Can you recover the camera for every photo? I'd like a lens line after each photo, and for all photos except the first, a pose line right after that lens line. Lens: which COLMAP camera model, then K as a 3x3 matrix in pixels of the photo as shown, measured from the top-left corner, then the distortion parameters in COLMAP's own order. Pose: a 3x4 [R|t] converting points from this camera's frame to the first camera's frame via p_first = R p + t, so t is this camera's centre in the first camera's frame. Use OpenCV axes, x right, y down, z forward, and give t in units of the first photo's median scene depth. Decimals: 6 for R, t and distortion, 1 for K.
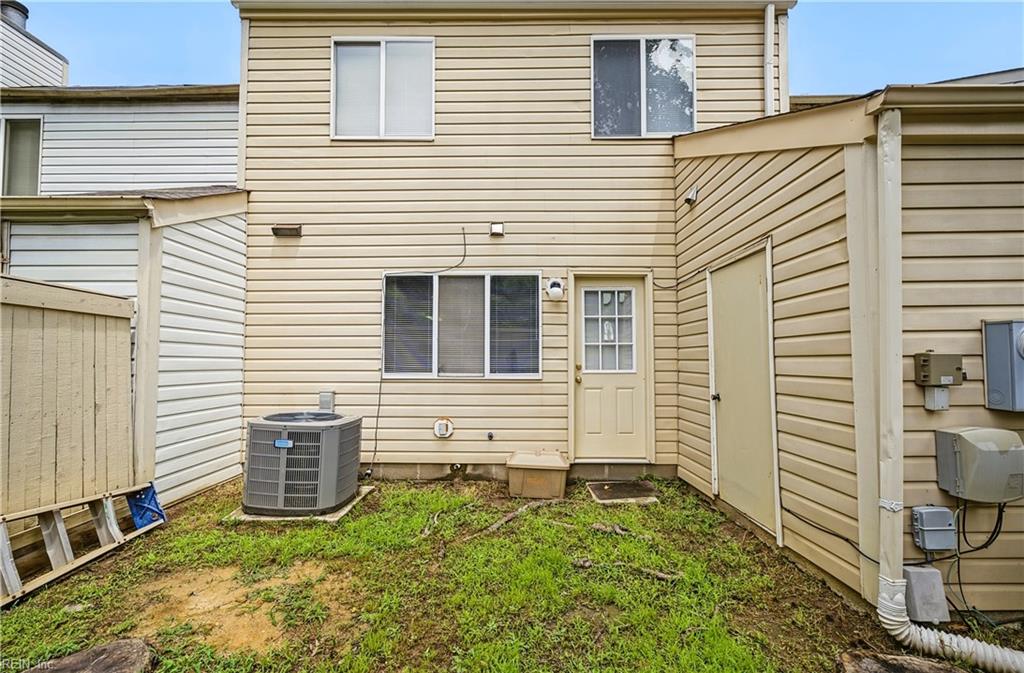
lens RADIAL K [[413.3, 0, 511.4], [0, 413.3, 346.7], [0, 0, 1]] dist [-0.015609, 0.007883]
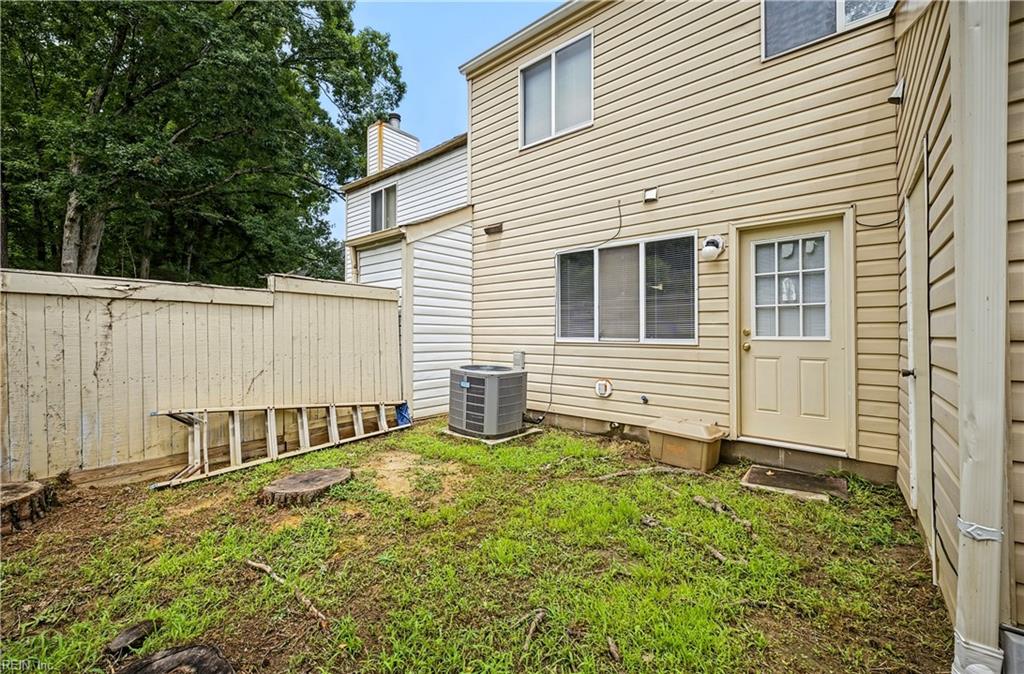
lens RADIAL K [[409.5, 0, 513.0], [0, 409.5, 328.7], [0, 0, 1]] dist [-0.000524, 0.000313]
pose [[0.771470, -0.003882, -0.636254, 0.342494], [0.018118, 0.999710, 0.015868, 0.017820], [0.636008, -0.023769, 0.771316, 0.014131]]
